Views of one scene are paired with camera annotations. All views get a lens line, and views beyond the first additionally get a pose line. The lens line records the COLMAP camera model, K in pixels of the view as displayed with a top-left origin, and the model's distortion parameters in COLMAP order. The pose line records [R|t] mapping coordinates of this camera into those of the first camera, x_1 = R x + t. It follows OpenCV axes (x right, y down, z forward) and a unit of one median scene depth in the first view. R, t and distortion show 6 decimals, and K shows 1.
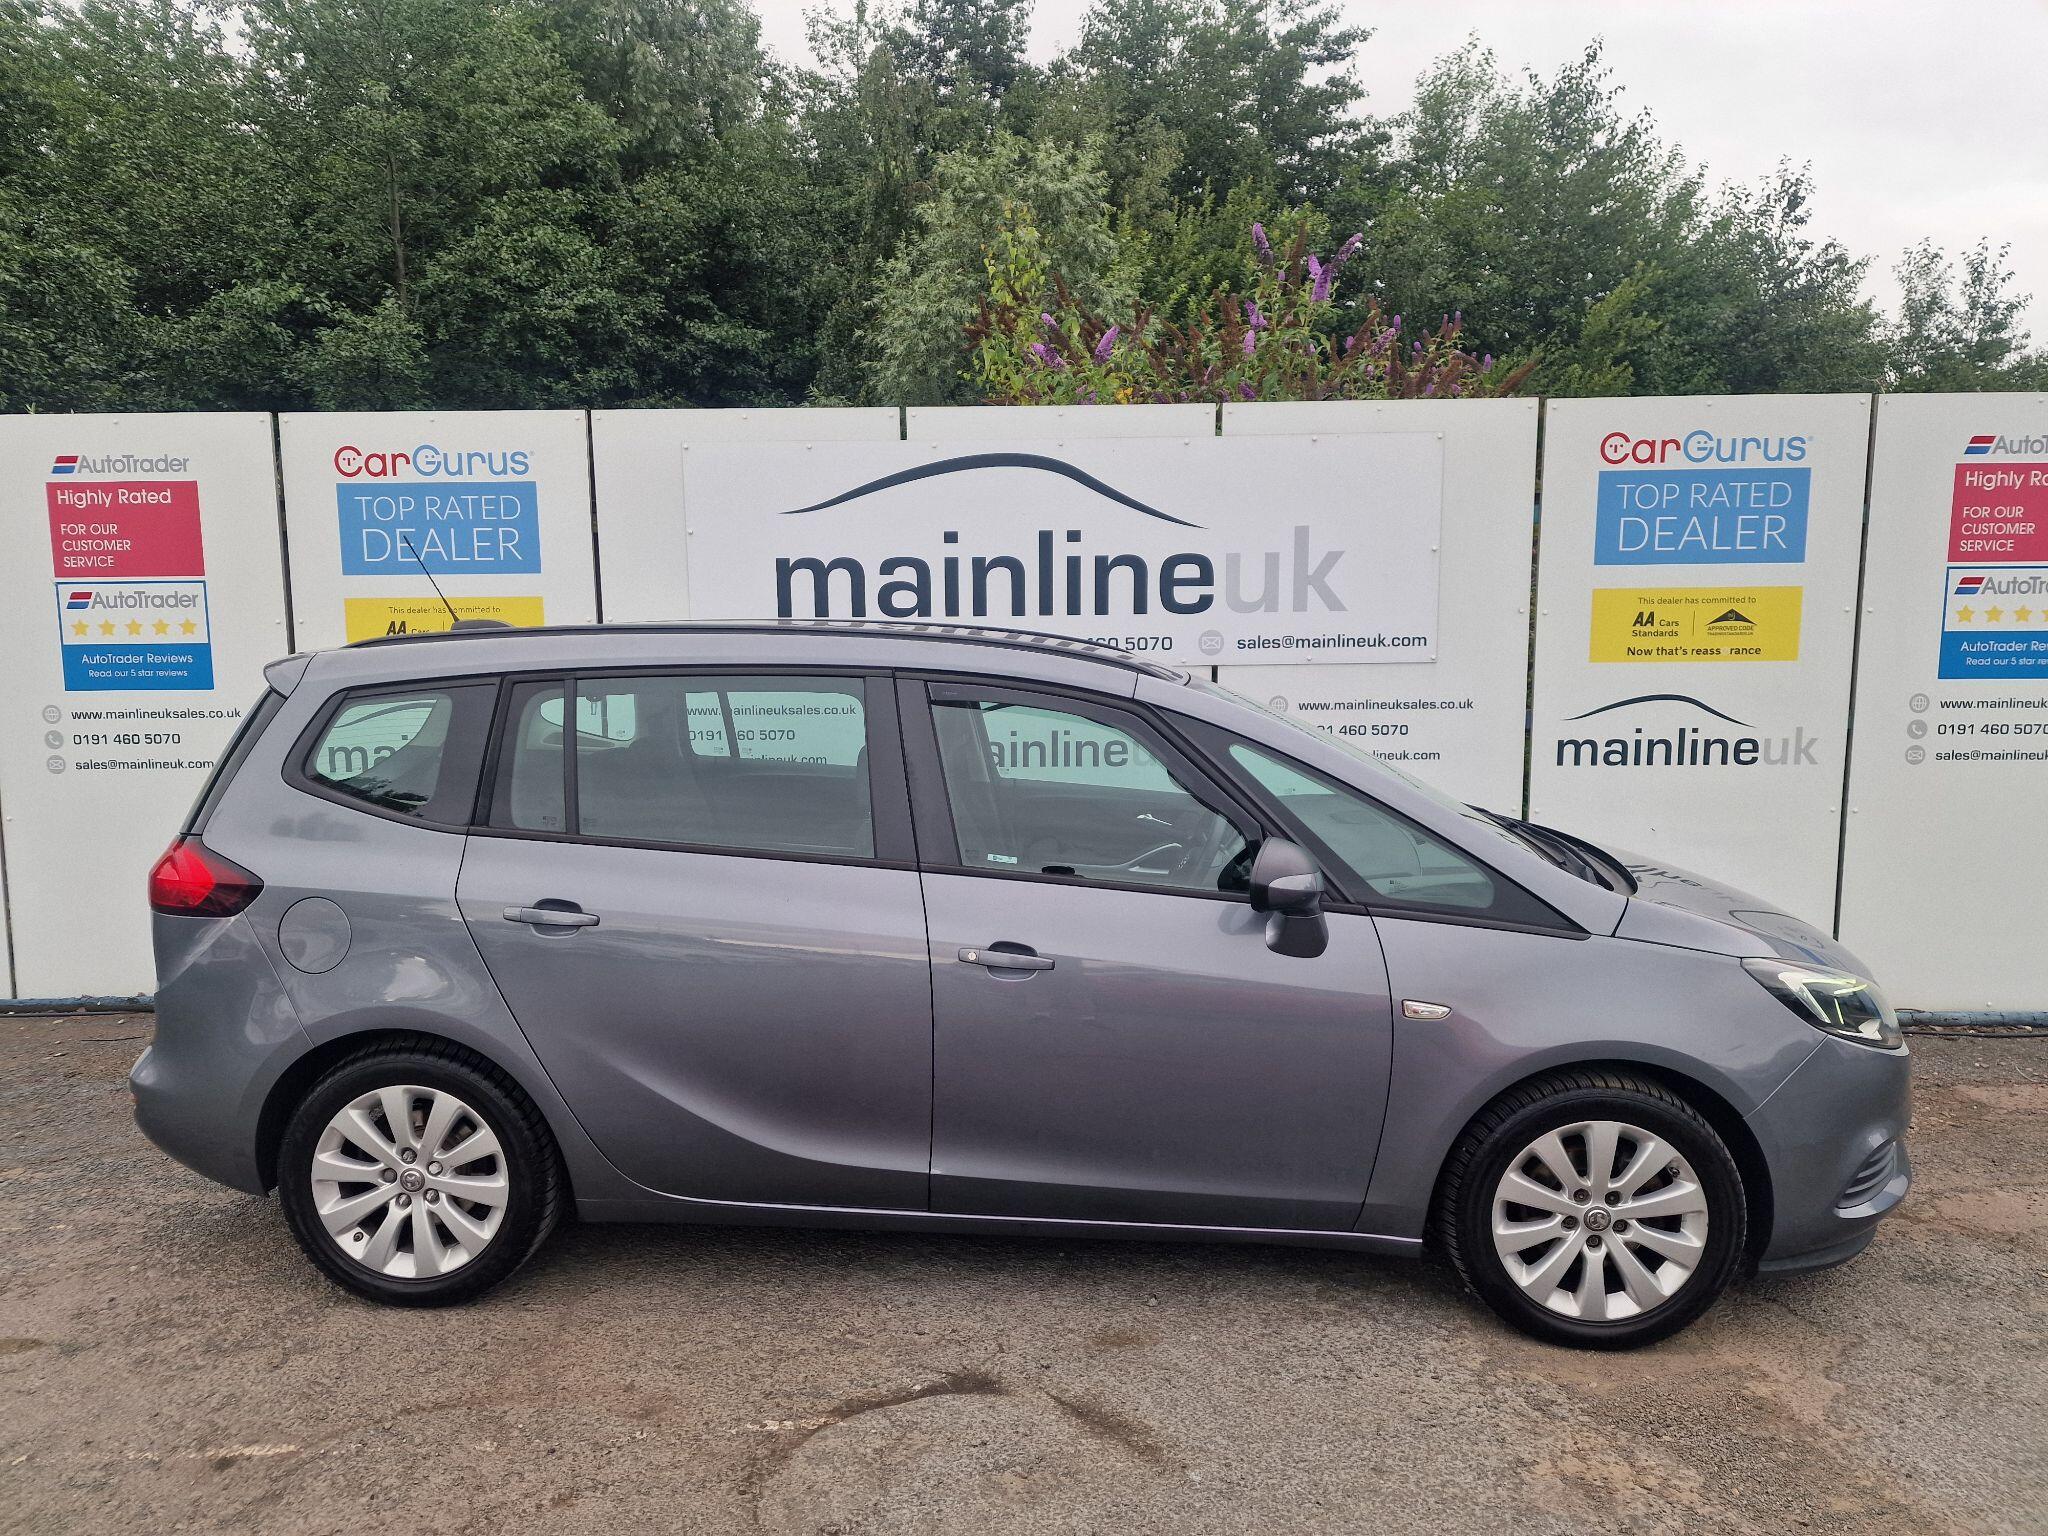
lens RADIAL K [[1376.8, 0, 993.1], [0, 1376.8, 794.5], [0, 0, 1]] dist [0.062021, -0.057483]
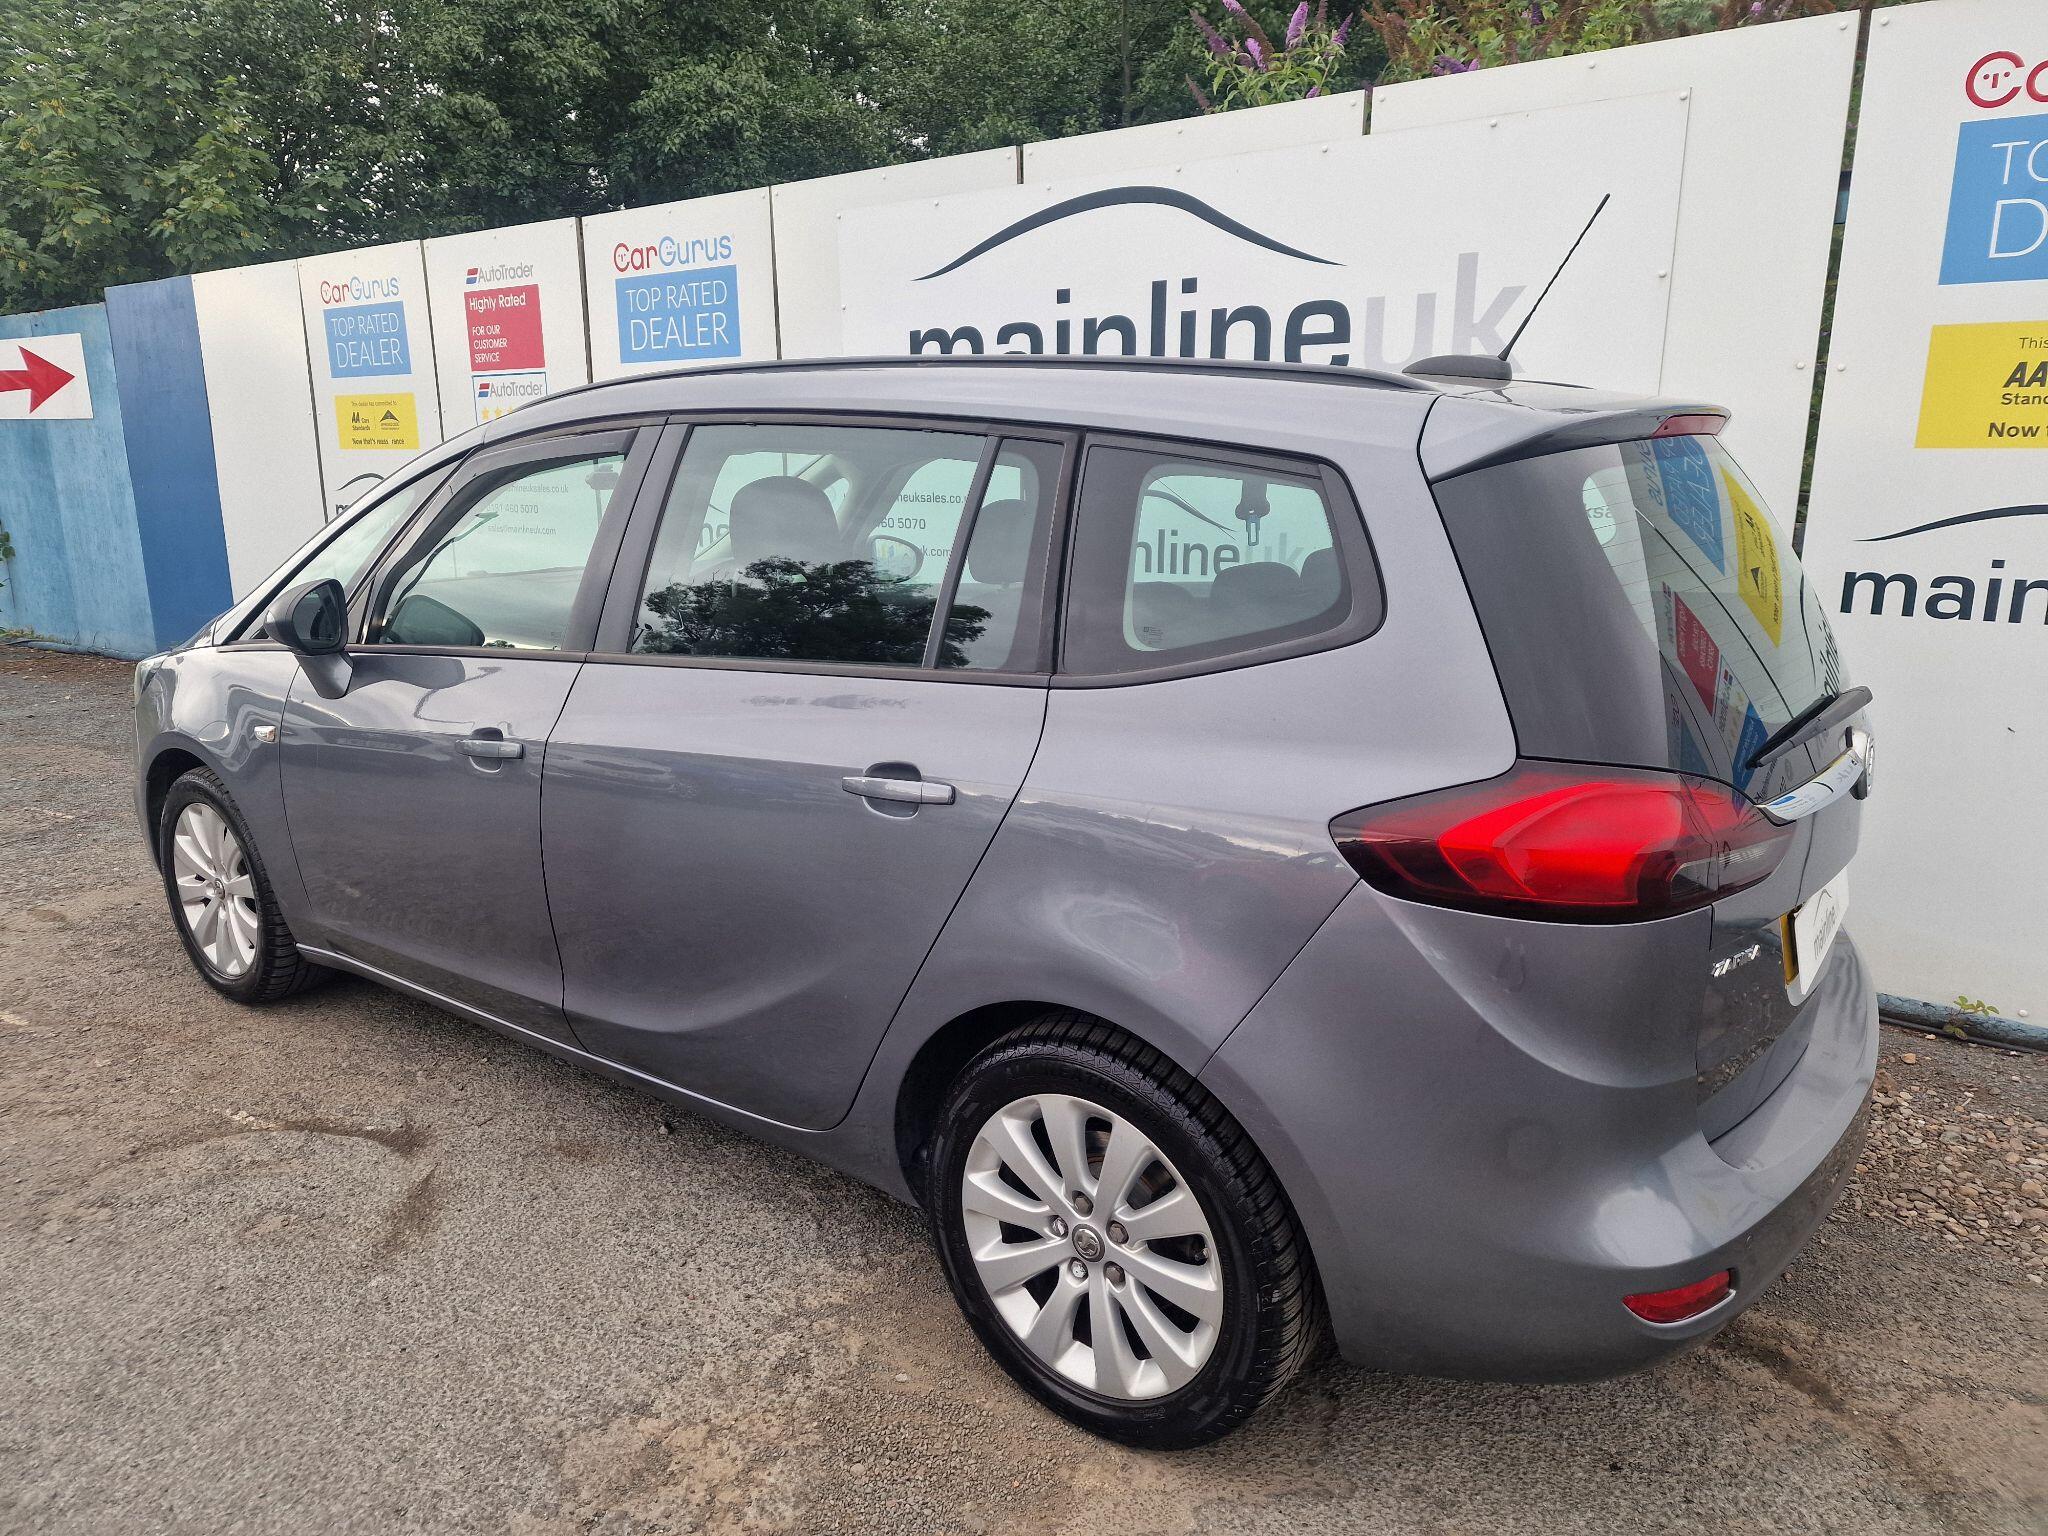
lens RADIAL K [[1376.8, 0, 1001.7], [0, 1376.8, 777.7], [0, 0, 1]] dist [0.062021, -0.057483]
pose [[0.811727, 0.141318, -0.566682, 0.475165], [-0.080186, 0.988062, 0.131541, 0.001149], [0.578506, -0.061335, 0.813369, 0.249186]]
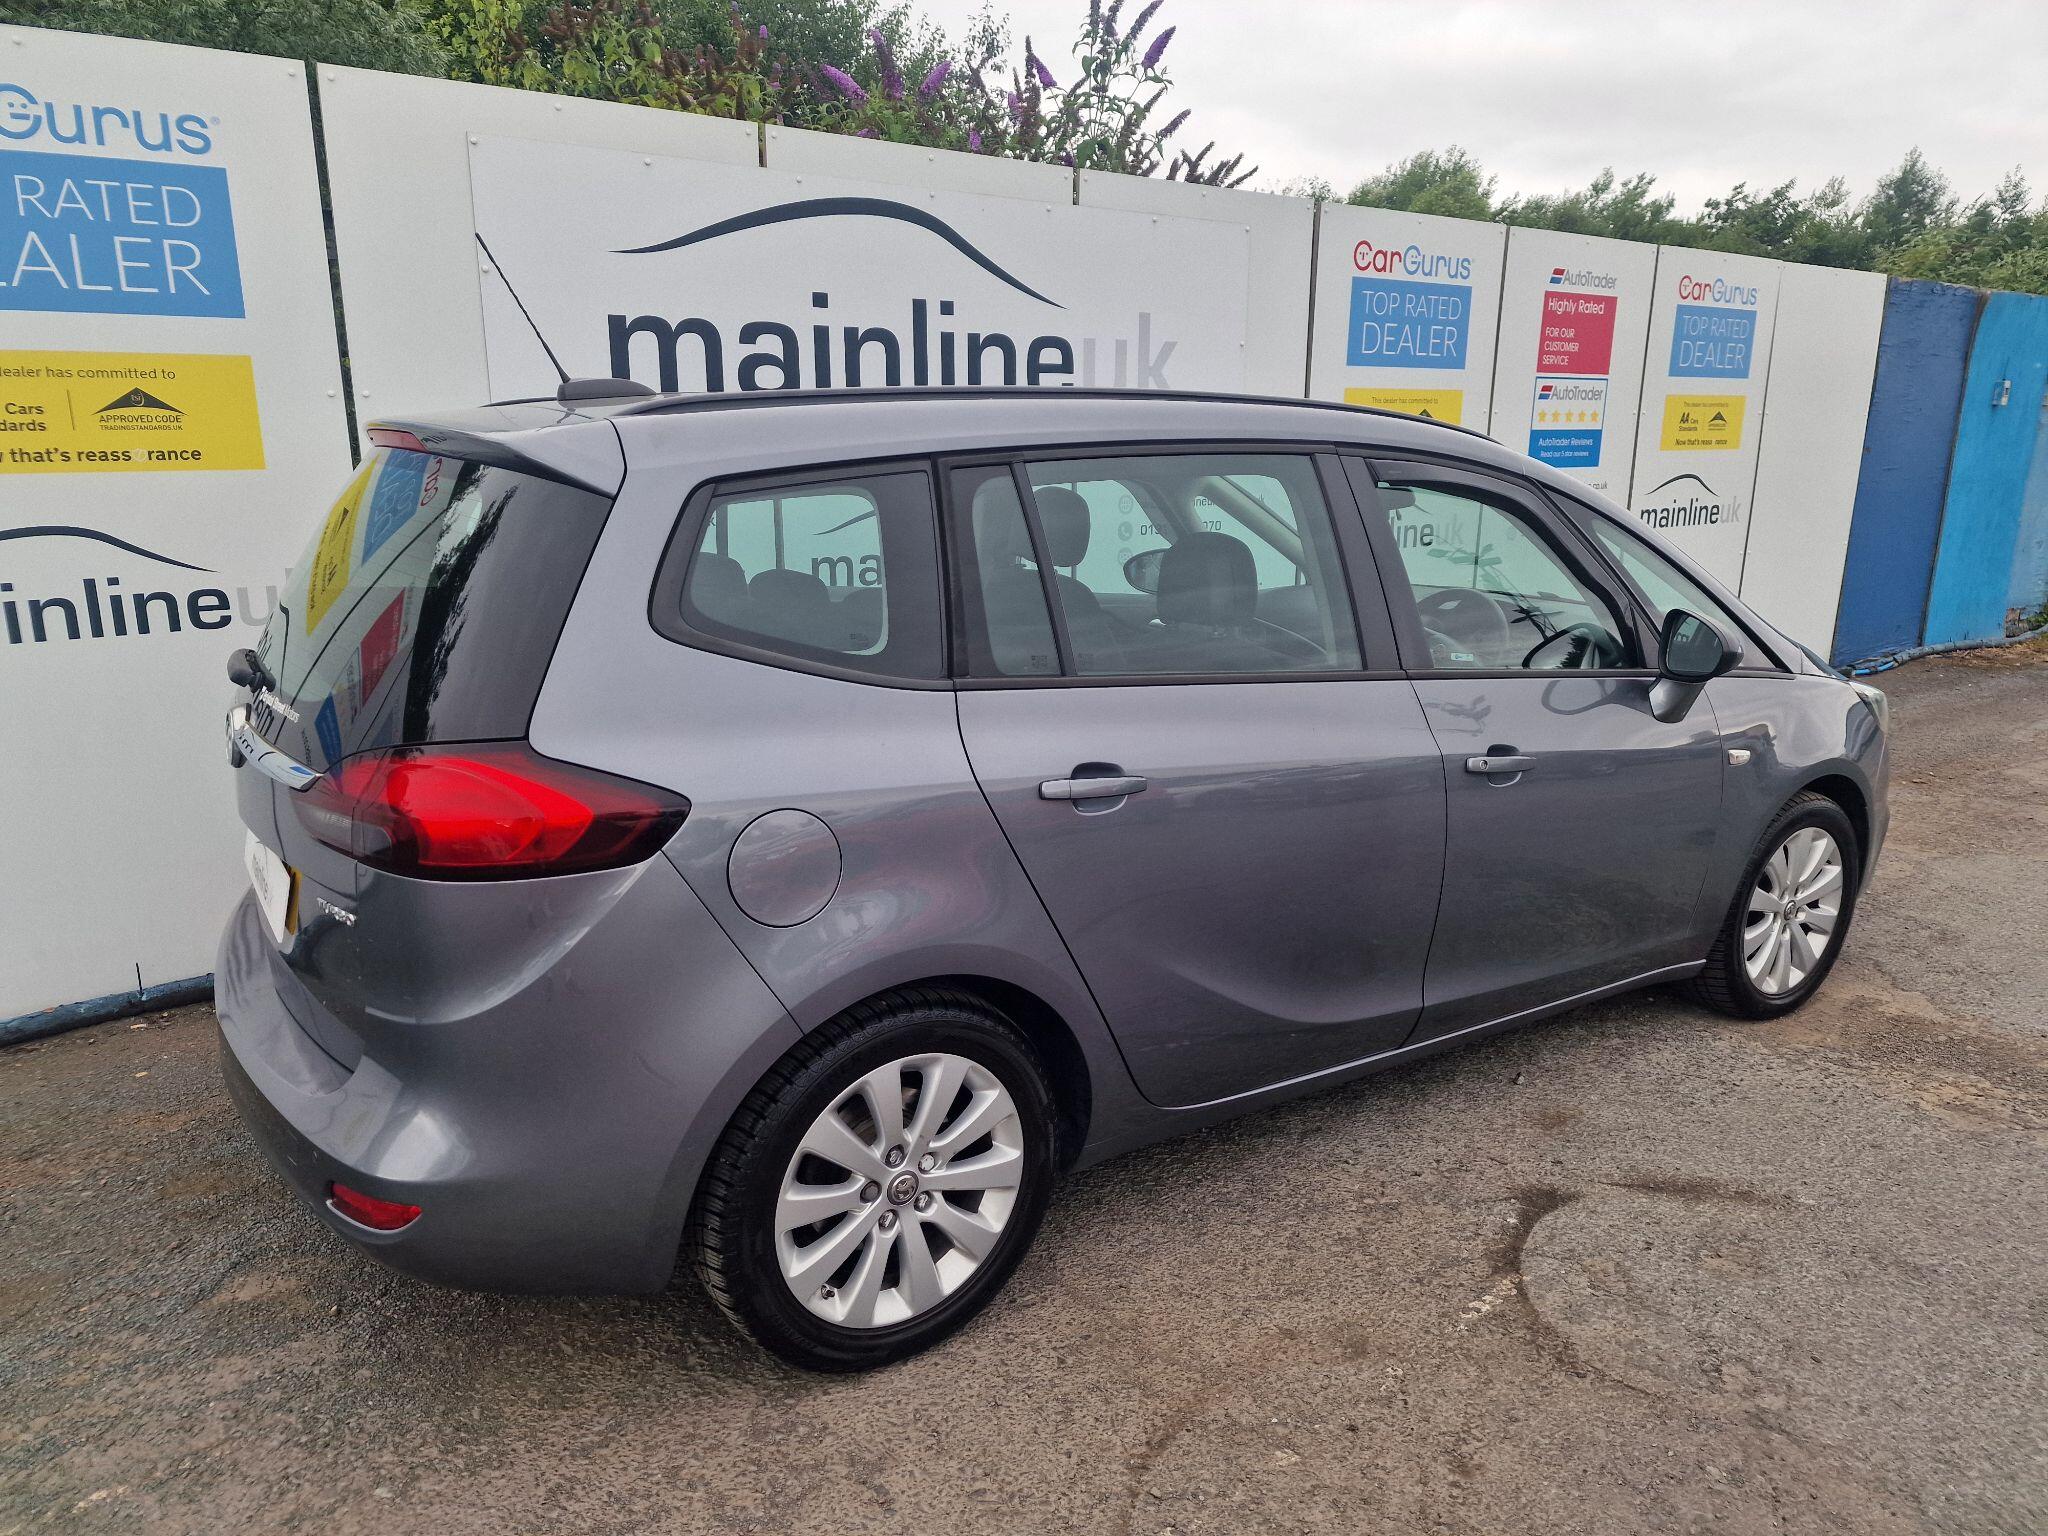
lens RADIAL K [[1376.8, 0, 1019.6], [0, 1376.8, 777.2], [0, 0, 1]] dist [0.062021, -0.057483]
pose [[0.801953, -0.137169, 0.581425, -0.450677], [0.074408, 0.988638, 0.130608, -0.006721], [-0.592734, -0.061479, 0.803048, 0.256601]]
